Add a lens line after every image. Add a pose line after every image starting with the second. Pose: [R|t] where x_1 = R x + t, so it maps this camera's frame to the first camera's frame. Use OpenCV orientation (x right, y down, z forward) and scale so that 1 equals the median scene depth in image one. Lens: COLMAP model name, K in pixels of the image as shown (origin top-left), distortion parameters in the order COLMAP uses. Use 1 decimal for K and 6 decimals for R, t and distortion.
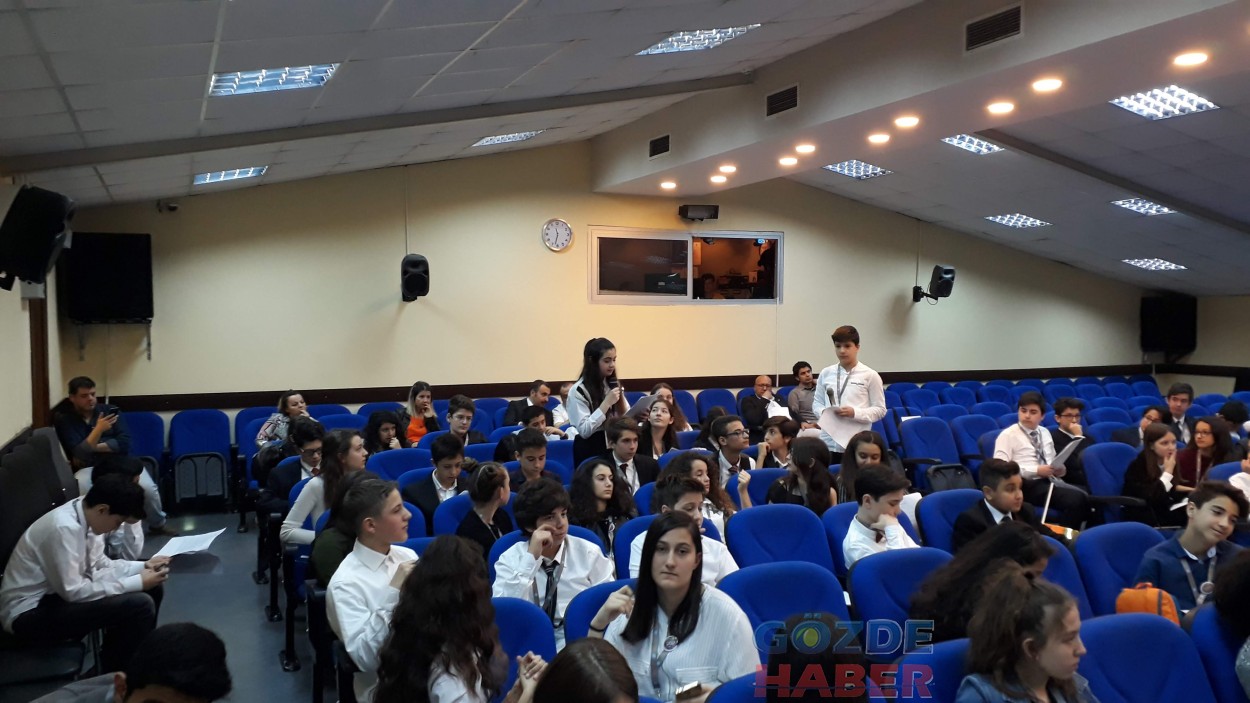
lens RADIAL K [[1017.2, 0, 626.7], [0, 1017.2, 354.7], [0, 0, 1]] dist [0.078529, -0.088240]
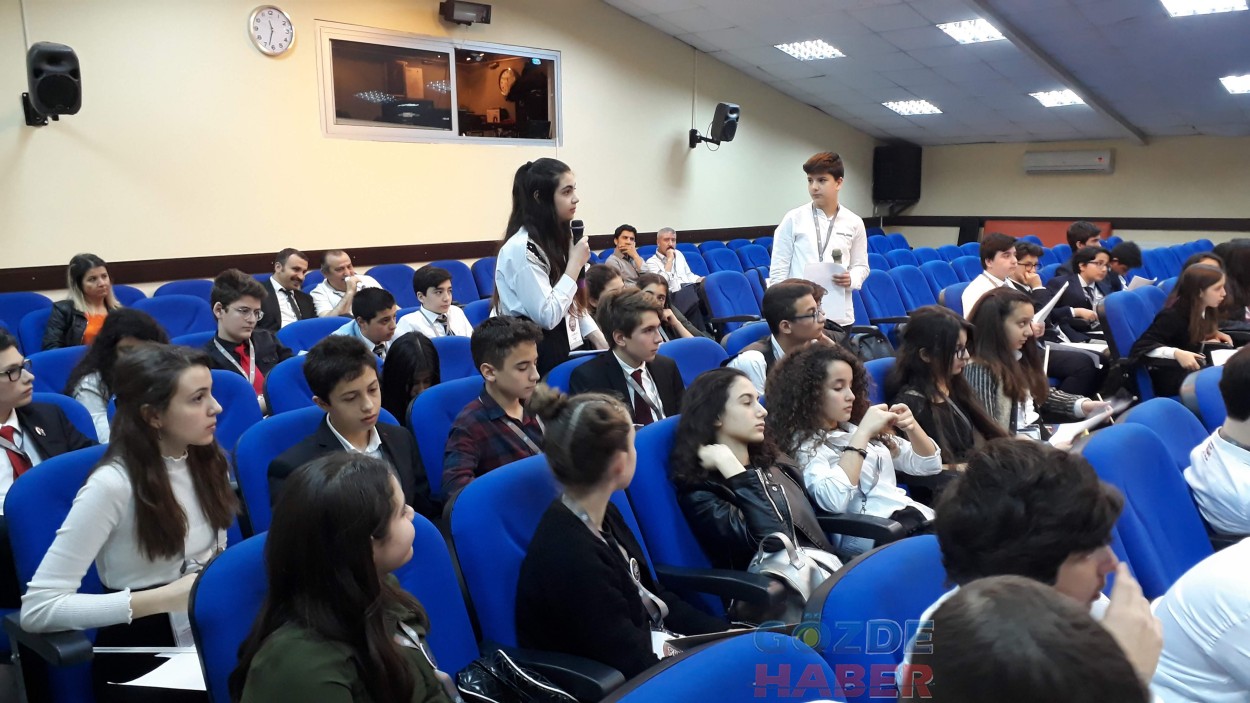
lens RADIAL K [[1017.2, 0, 653.3], [0, 1017.2, 377.7], [0, 0, 1]] dist [0.078529, -0.088240]
pose [[0.917368, -0.083102, 0.389269, -0.118709], [0.026321, 0.988487, 0.148996, 0.013361], [-0.397169, -0.126438, 0.908994, 0.249335]]
